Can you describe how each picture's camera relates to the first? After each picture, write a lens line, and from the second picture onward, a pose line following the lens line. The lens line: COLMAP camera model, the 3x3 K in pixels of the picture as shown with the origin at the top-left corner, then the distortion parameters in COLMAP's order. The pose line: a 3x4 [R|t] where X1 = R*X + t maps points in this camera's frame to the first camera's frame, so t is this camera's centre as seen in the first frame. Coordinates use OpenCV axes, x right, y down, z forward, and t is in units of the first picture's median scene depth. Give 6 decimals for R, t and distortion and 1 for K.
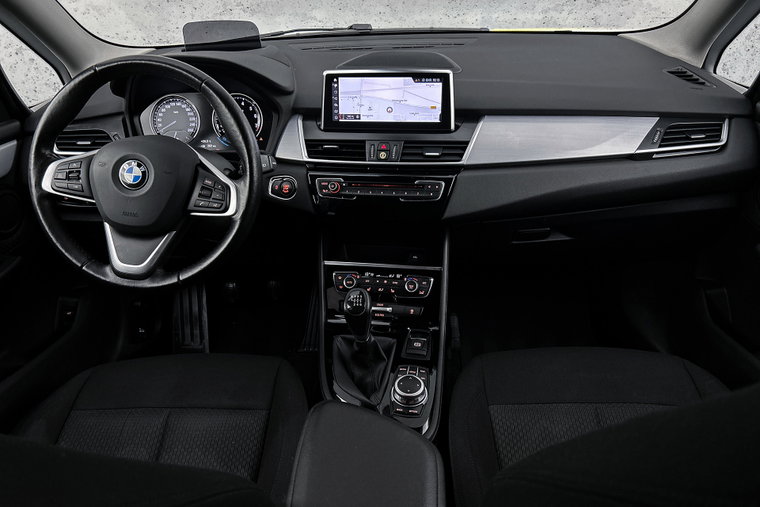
lens RADIAL K [[565.0, 0, 380.0], [0, 565.0, 253.5], [0, 0, 1]] dist [0.068171, -0.094898]
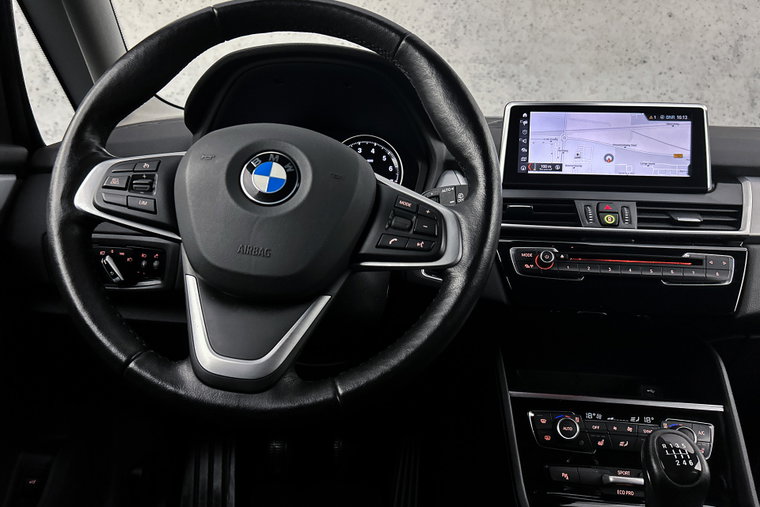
lens RADIAL K [[565.0, 0, 380.0], [0, 565.0, 253.5], [0, 0, 1]] dist [0.068171, -0.094898]
pose [[0.996759, 0.045729, 0.066178, -0.294712], [-0.023274, 0.951456, -0.306905, 0.065639], [-0.077000, 0.304370, 0.949437, 0.428317]]
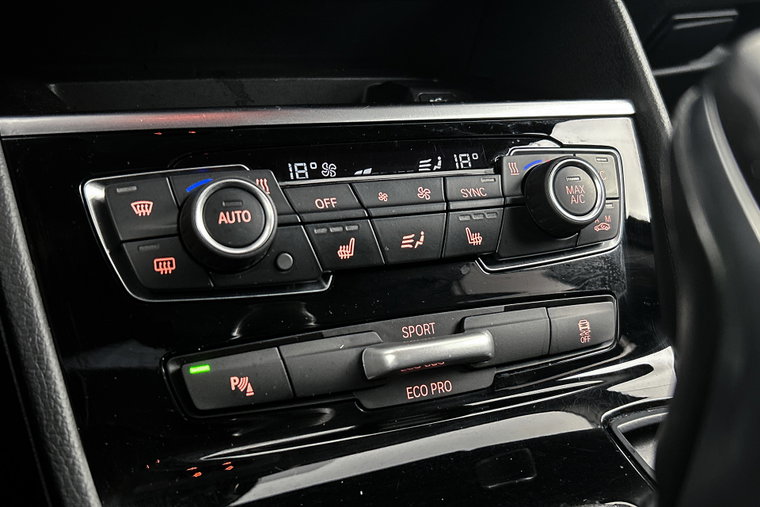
lens RADIAL K [[795.6, 0, 380.0], [0, 795.6, 253.5], [0, 0, 1]] dist [0.008601, 0.004171]
pose [[0.822134, -0.126627, 0.555033, -0.144170], [0.180994, 0.982502, -0.043943, 0.078725], [-0.539756, 0.136585, 0.830667, 0.825531]]
